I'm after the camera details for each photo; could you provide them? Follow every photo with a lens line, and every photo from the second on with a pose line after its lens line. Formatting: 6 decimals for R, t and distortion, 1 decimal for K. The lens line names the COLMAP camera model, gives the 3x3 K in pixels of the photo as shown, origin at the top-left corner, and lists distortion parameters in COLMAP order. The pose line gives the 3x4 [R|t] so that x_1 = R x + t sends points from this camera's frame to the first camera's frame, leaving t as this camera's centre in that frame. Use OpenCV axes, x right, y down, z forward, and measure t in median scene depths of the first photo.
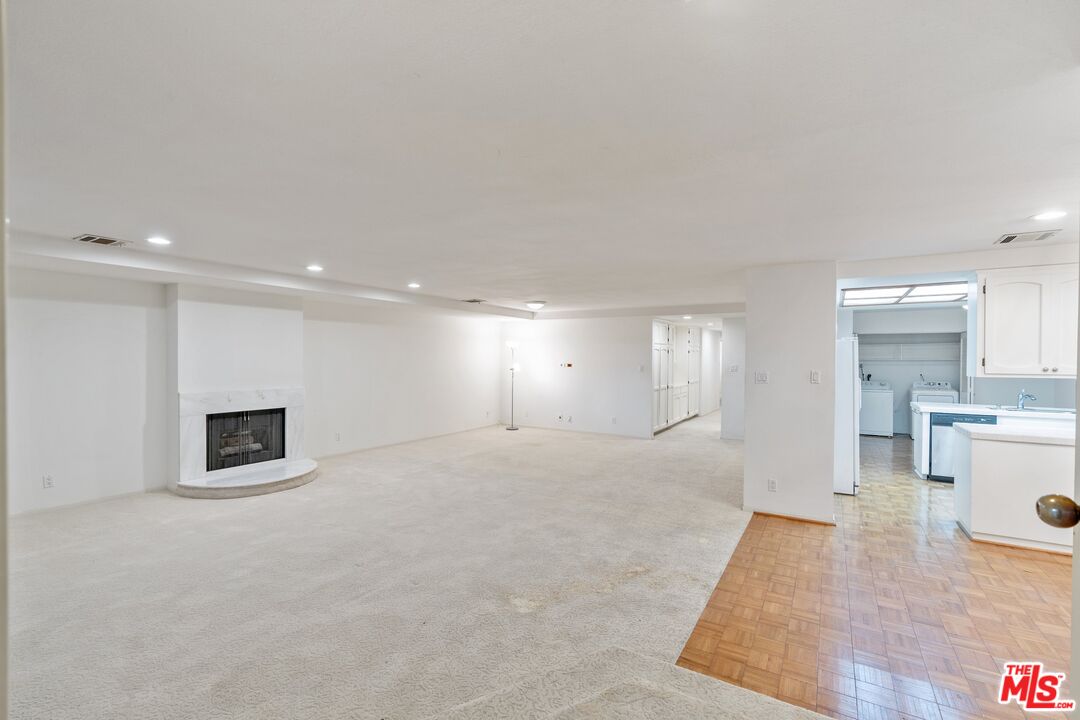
lens RADIAL K [[490.4, 0, 531.8], [0, 490.4, 362.6], [0, 0, 1]] dist [-0.013890, 0.006692]
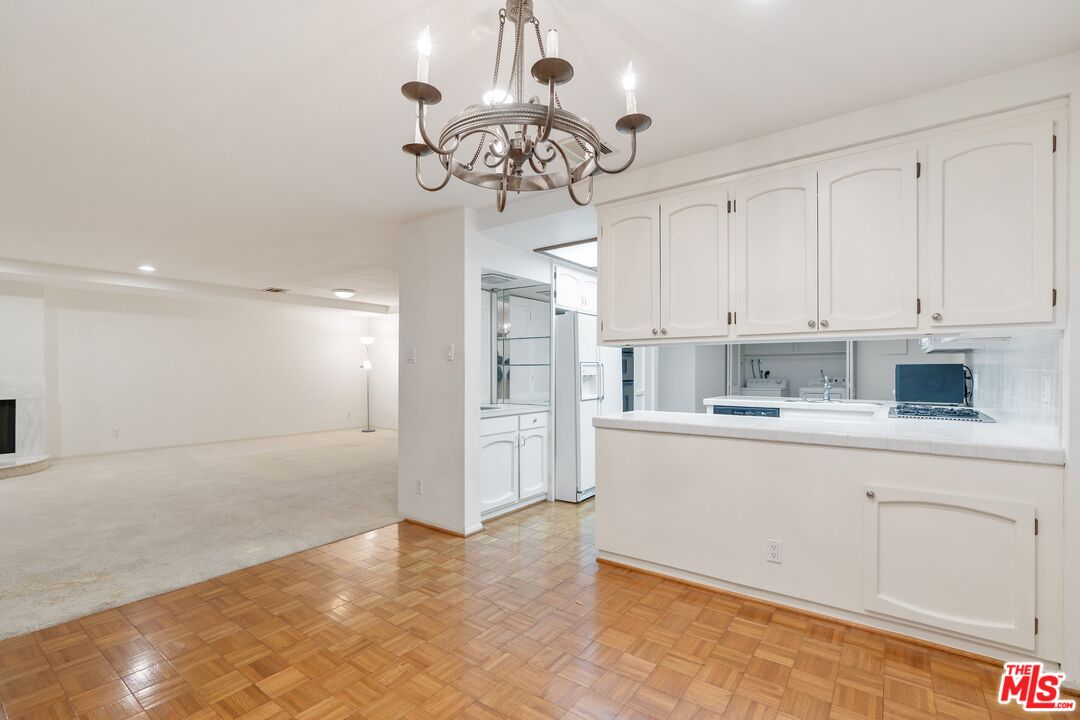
lens RADIAL K [[490.4, 0, 532.7], [0, 490.4, 376.5], [0, 0, 1]] dist [-0.013890, 0.006692]
pose [[0.995973, -0.004344, -0.089547, 0.706876], [0.004541, 0.999988, 0.001994, 0.060508], [0.089538, -0.002393, 0.995981, 0.182422]]
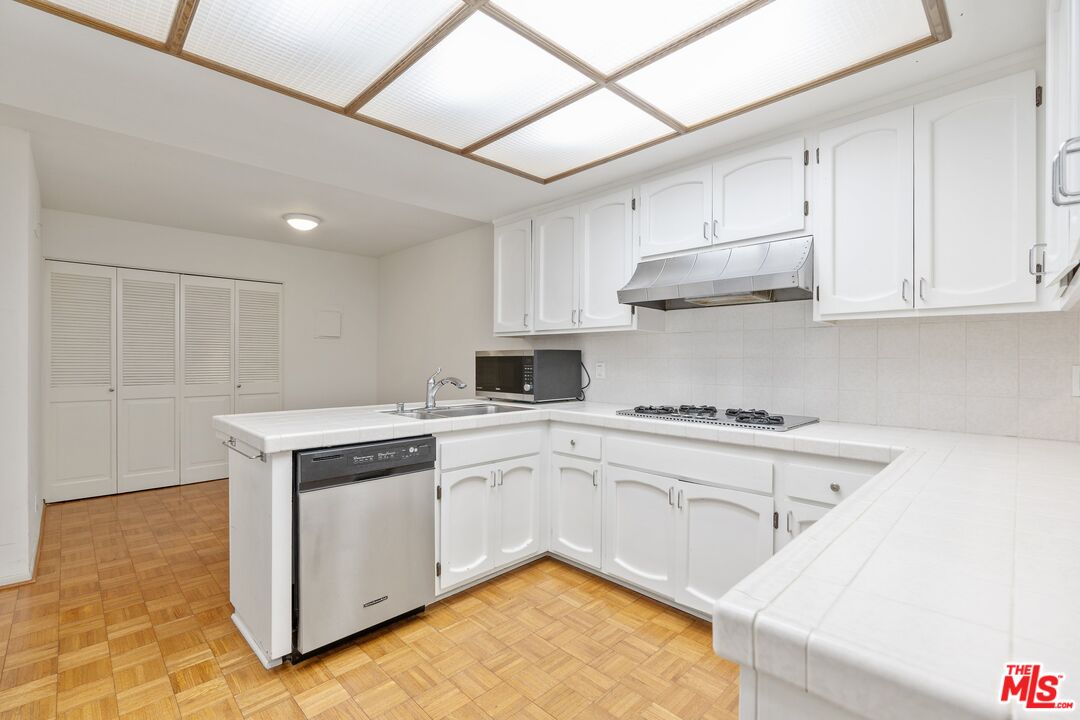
lens RADIAL K [[490.4, 0, 512.5], [0, 490.4, 363.1], [0, 0, 1]] dist [-0.013890, 0.006692]
pose [[0.266566, -0.011258, 0.963751, 0.674593], [0.012083, 0.999892, 0.008339, 0.056995], [-0.963741, 0.009422, 0.266673, 0.943063]]
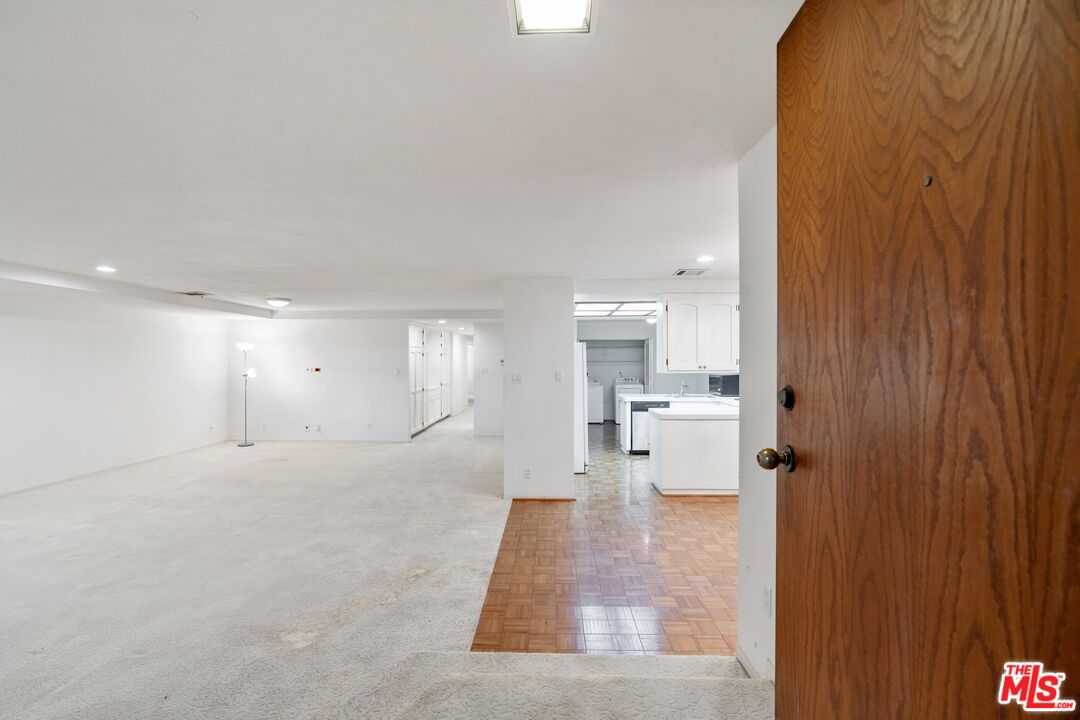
lens RADIAL K [[490.4, 0, 538.0], [0, 490.4, 362.3], [0, 0, 1]] dist [-0.013890, 0.006692]
pose [[0.865623, -0.009551, 0.500604, -0.047385], [0.012936, 0.999911, -0.003291, -0.000325], [-0.500528, 0.009324, 0.865670, 0.004493]]
